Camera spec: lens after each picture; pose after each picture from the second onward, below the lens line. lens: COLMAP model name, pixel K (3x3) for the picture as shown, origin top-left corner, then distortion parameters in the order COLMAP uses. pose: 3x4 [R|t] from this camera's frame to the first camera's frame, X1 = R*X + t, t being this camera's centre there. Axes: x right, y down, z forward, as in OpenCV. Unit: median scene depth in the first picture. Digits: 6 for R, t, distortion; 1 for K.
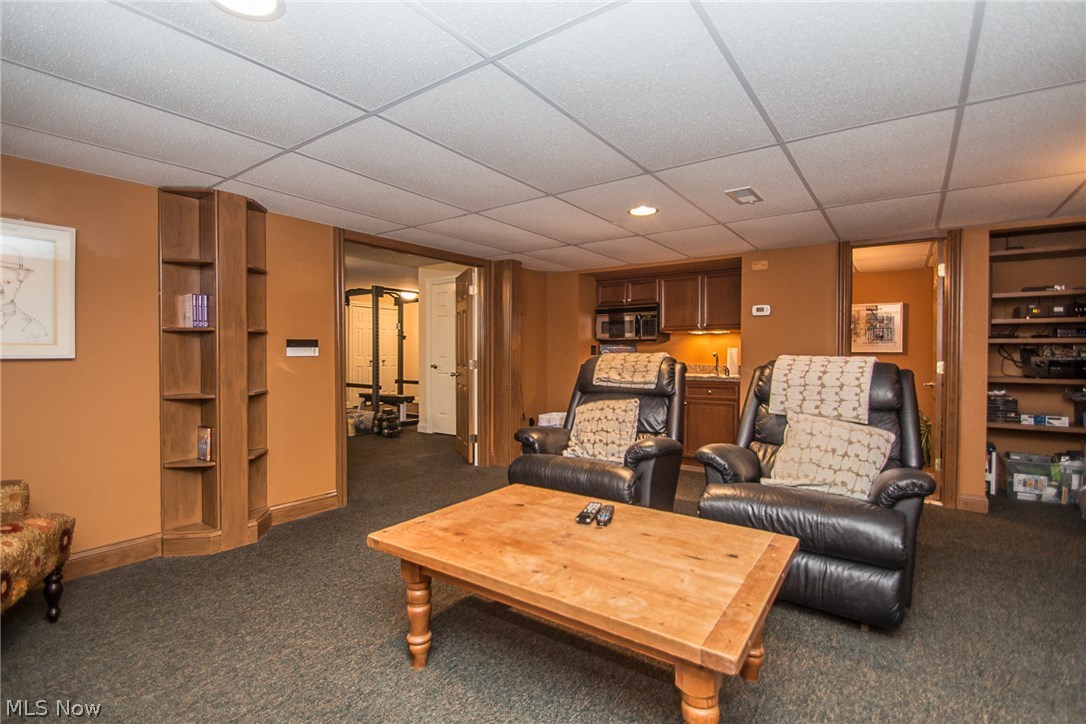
lens RADIAL K [[513.2, 0, 534.5], [0, 513.2, 353.8], [0, 0, 1]] dist [-0.000963, -0.000182]
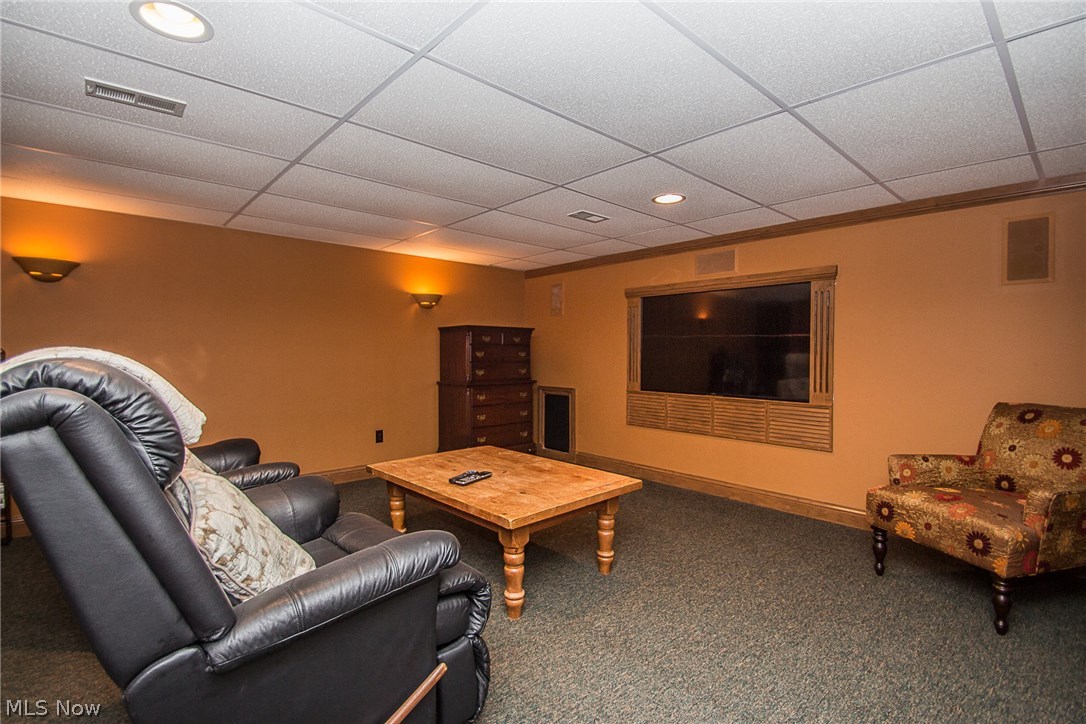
lens RADIAL K [[513.2, 0, 534.5], [0, 513.2, 353.8], [0, 0, 1]] dist [-0.000963, -0.000182]
pose [[-0.980259, -0.006495, 0.197610, -0.278116], [-0.004149, 0.999916, 0.012280, -0.008475], [-0.197673, 0.011217, -0.980204, 2.174435]]
